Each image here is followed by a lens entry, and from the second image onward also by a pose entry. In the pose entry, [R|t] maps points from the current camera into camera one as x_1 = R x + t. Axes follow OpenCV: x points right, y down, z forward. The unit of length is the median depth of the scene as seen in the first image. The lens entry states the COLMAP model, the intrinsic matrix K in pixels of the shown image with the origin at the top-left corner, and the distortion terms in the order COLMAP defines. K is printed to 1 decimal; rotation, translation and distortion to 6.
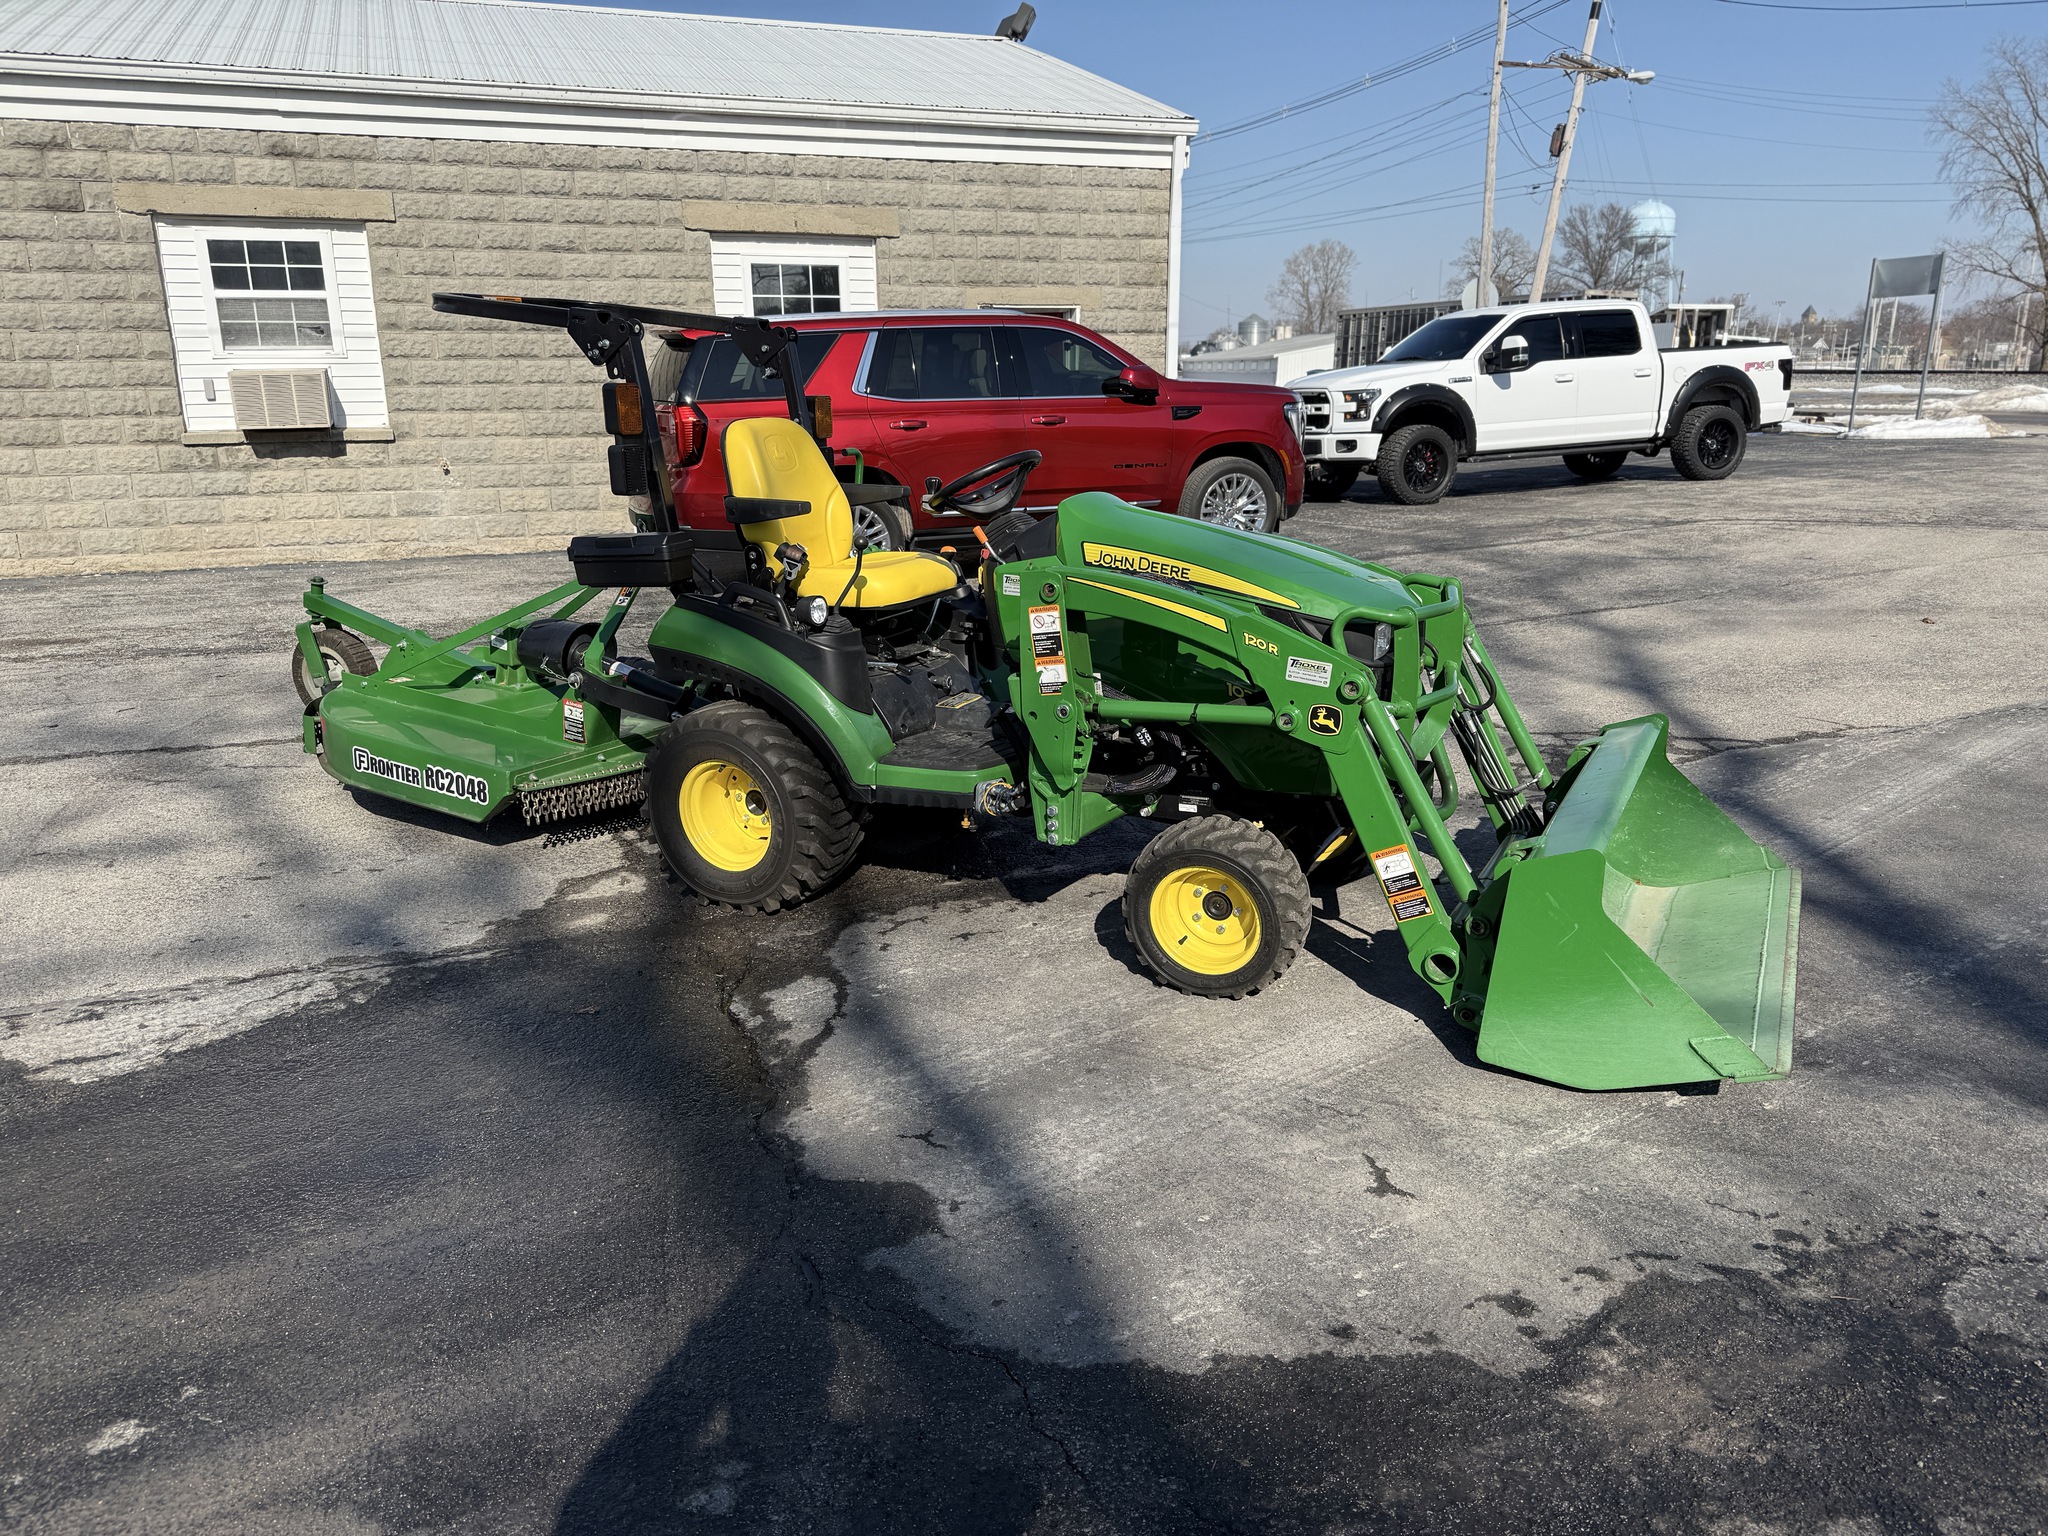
lens RADIAL K [[1413.2, 0, 1006.4], [0, 1413.2, 792.9], [0, 0, 1]] dist [0.040697, -0.045360]
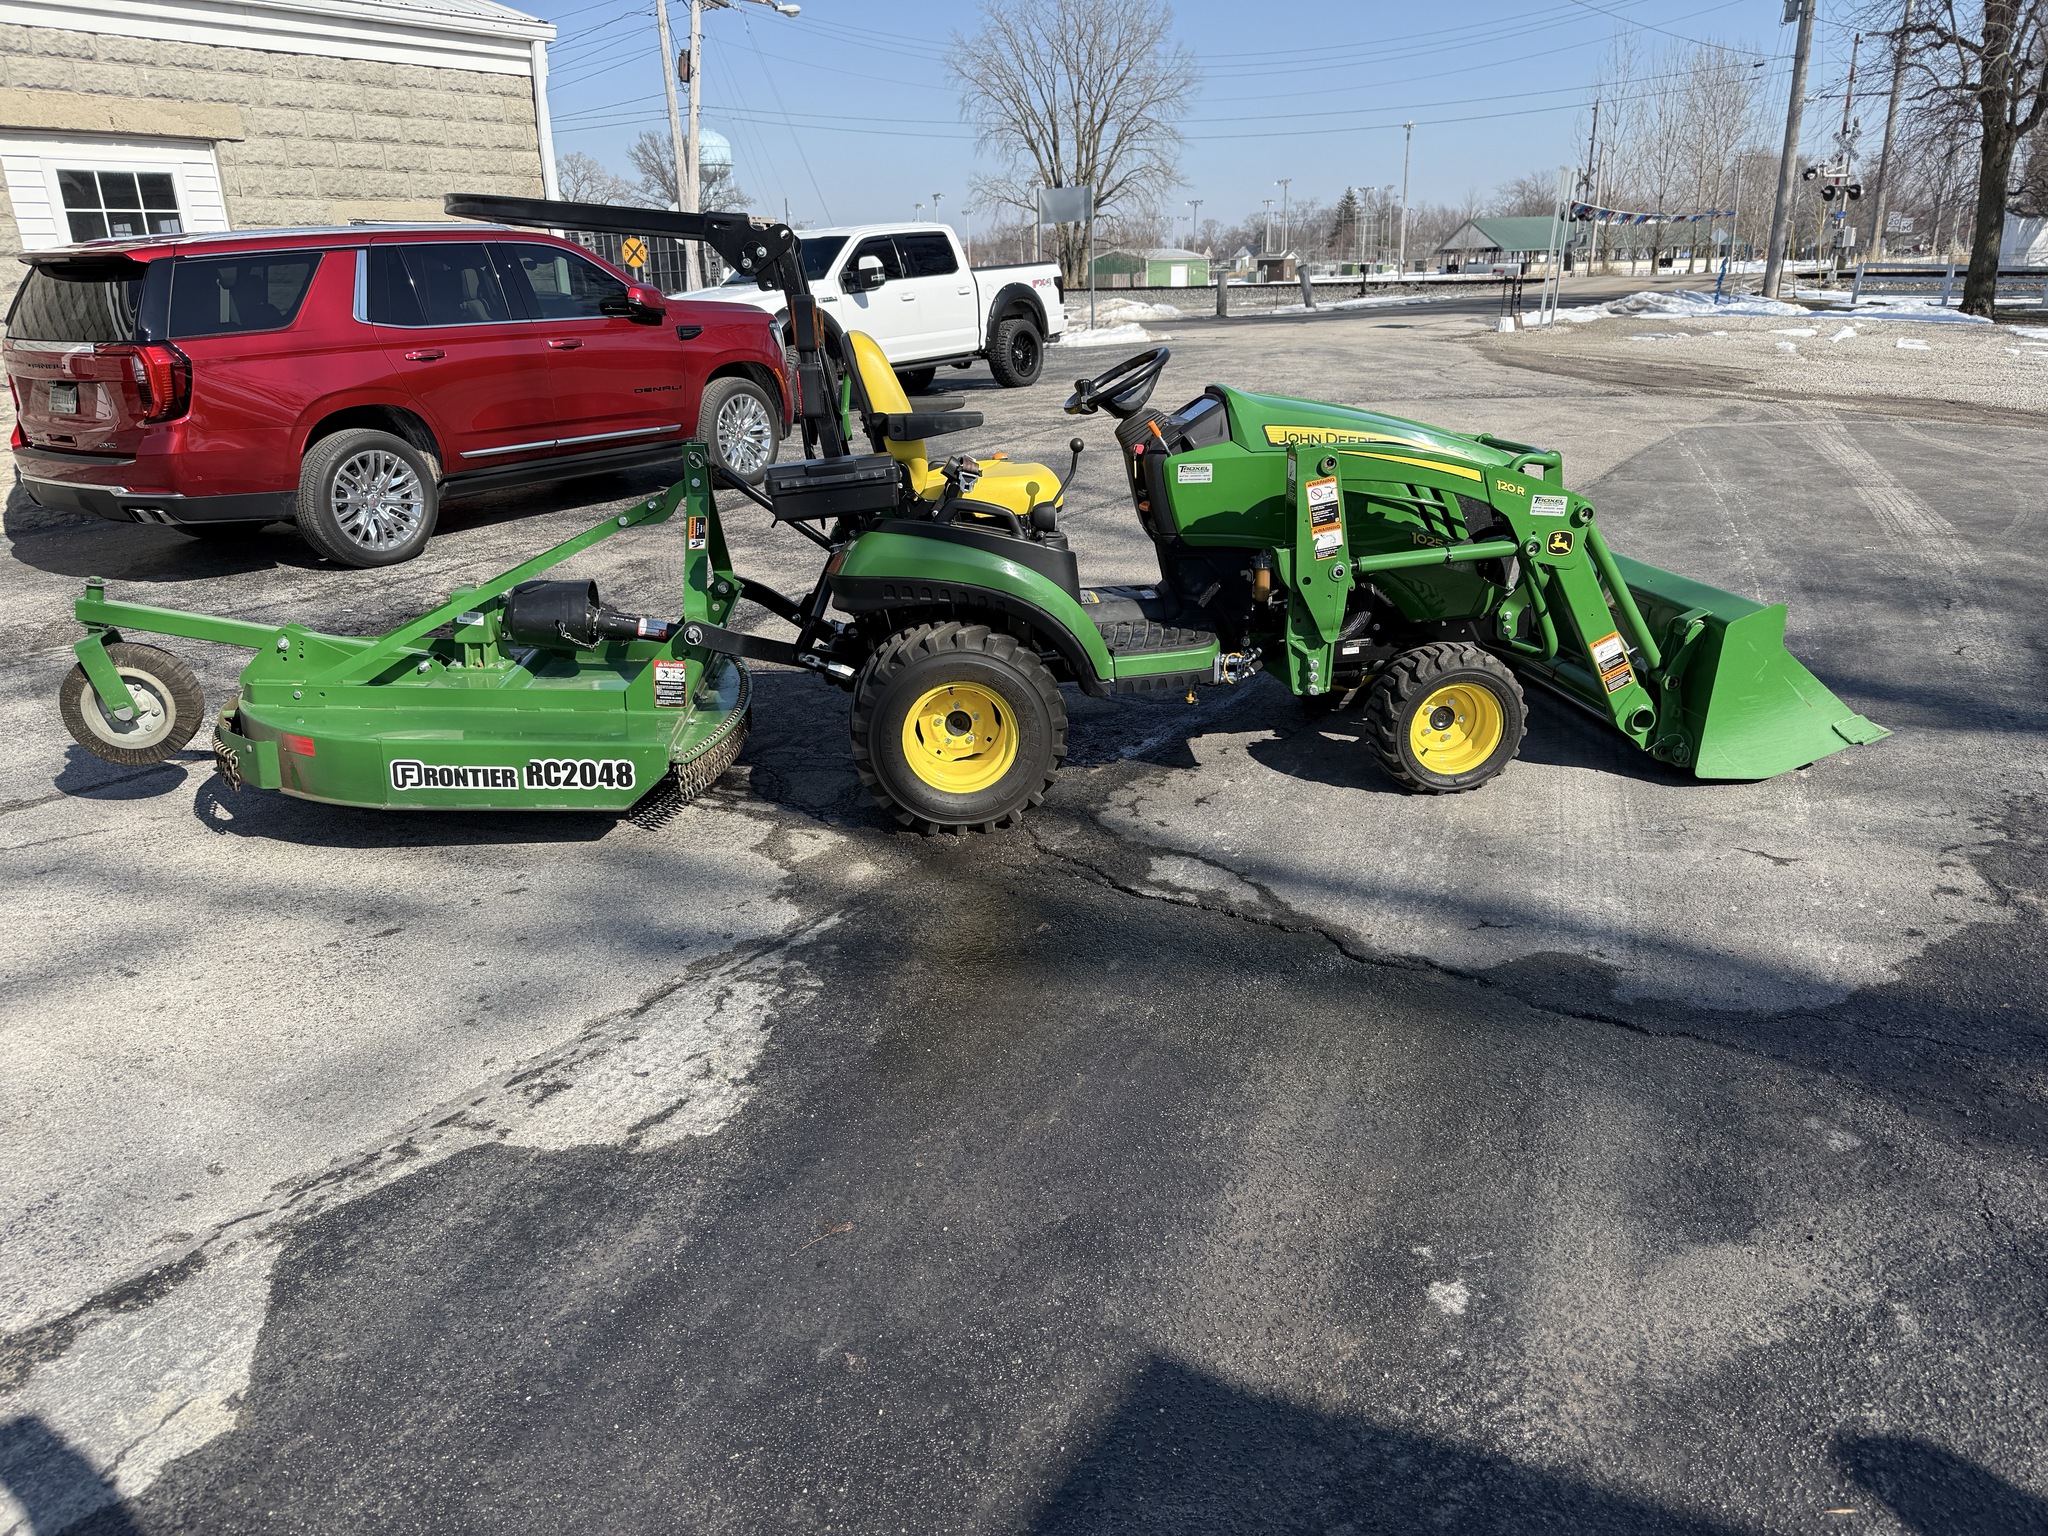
lens RADIAL K [[1431.0, 0, 1024.0], [0, 1431.0, 768.0], [0, 0, 1]] dist [0.056516, -0.075261]
pose [[0.830011, -0.193661, 0.523046, -0.210523], [0.179707, 0.980630, 0.077911, -0.010010], [-0.528003, 0.029328, 0.848736, 0.039350]]
